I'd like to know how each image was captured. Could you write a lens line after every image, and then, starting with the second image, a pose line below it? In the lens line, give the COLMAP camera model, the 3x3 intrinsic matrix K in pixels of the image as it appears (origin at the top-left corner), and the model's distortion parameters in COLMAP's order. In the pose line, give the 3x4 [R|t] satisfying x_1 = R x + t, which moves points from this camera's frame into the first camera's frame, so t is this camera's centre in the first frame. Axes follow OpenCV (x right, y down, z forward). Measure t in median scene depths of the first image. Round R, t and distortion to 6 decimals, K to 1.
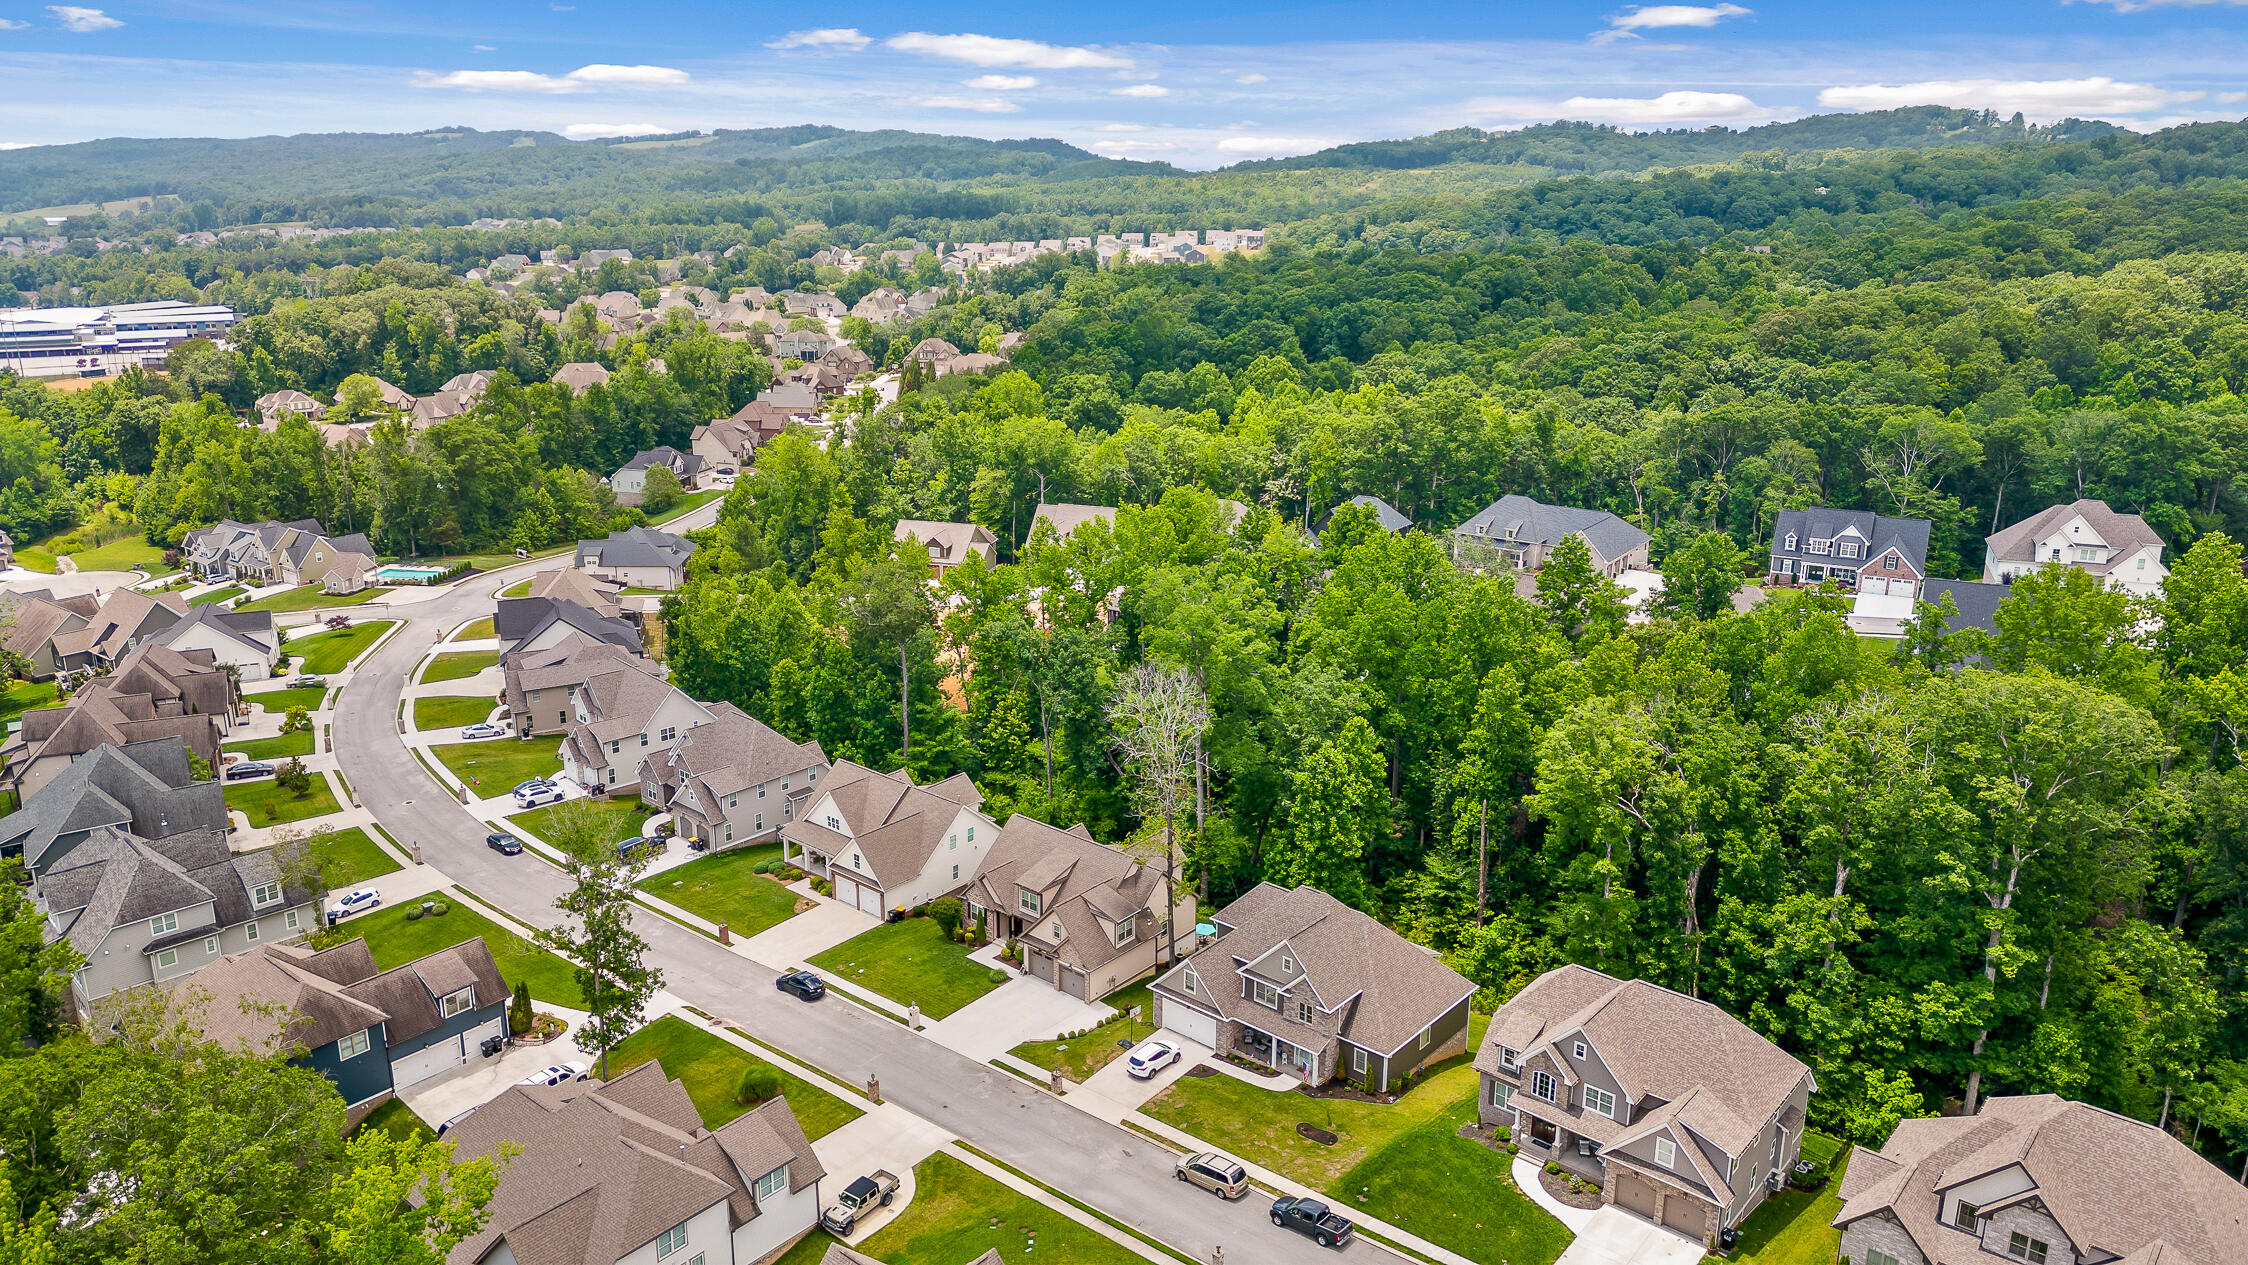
lens RADIAL K [[1572.0, 0, 1124.0], [0, 1572.0, 632.5], [0, 0, 1]] dist [0.084537, -0.100906]
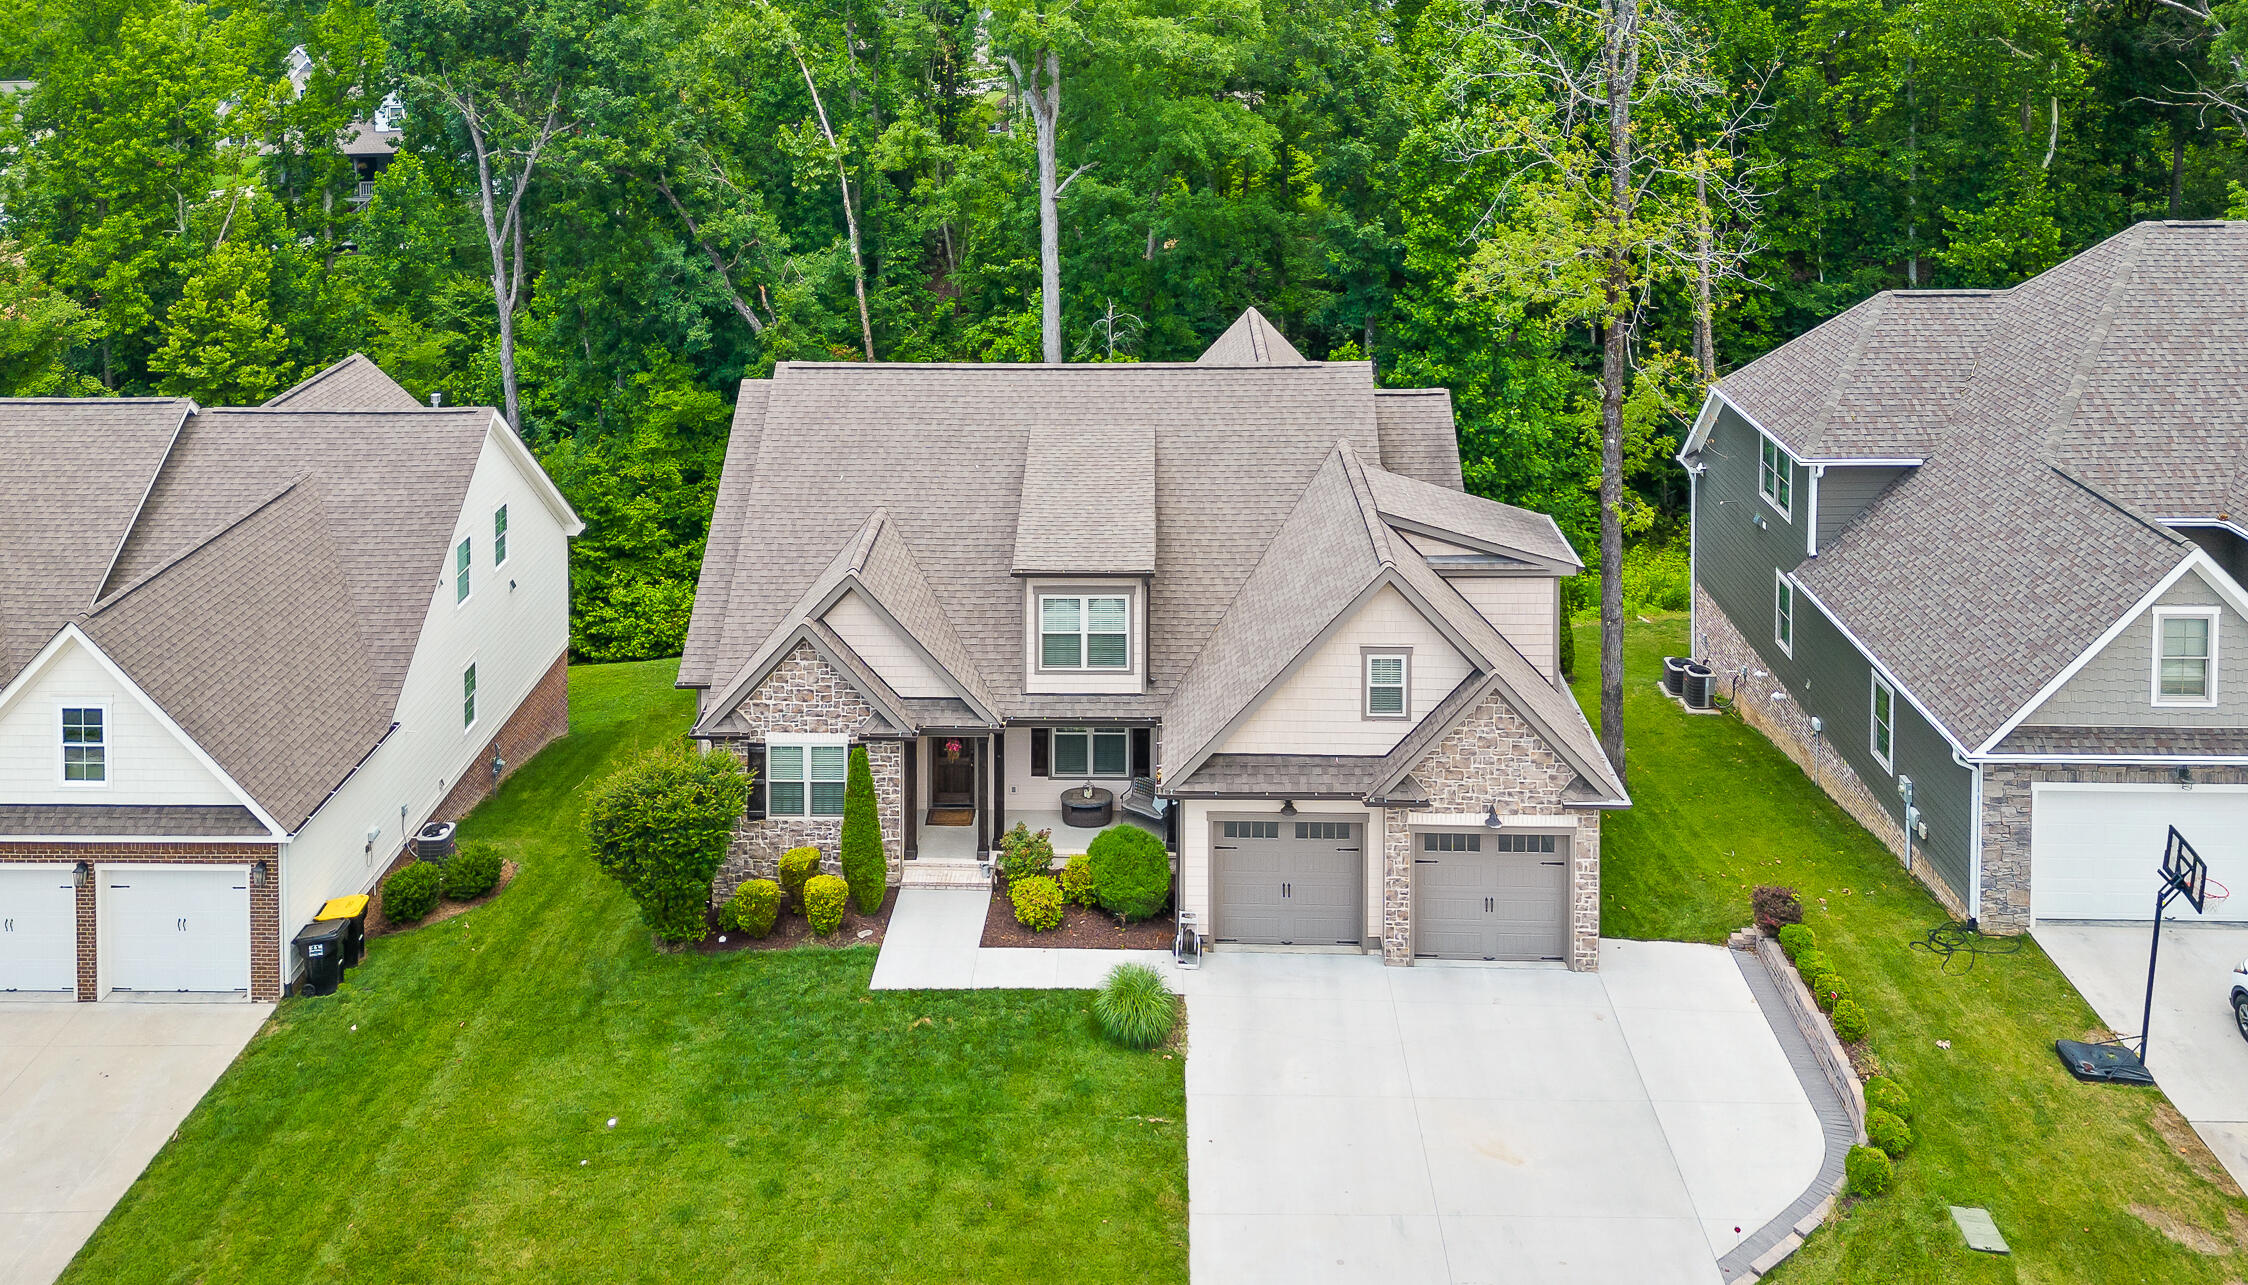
lens RADIAL K [[1691.3, 0, 1137.6], [0, 1691.3, -59.4], [0, 0, 1]] dist [-0.000135, 0.007465]
pose [[0.765136, -0.009959, 0.643791, -0.146806], [0.185326, 0.960973, -0.205392, 0.082534], [-0.616620, 0.276464, 0.737121, 0.518168]]
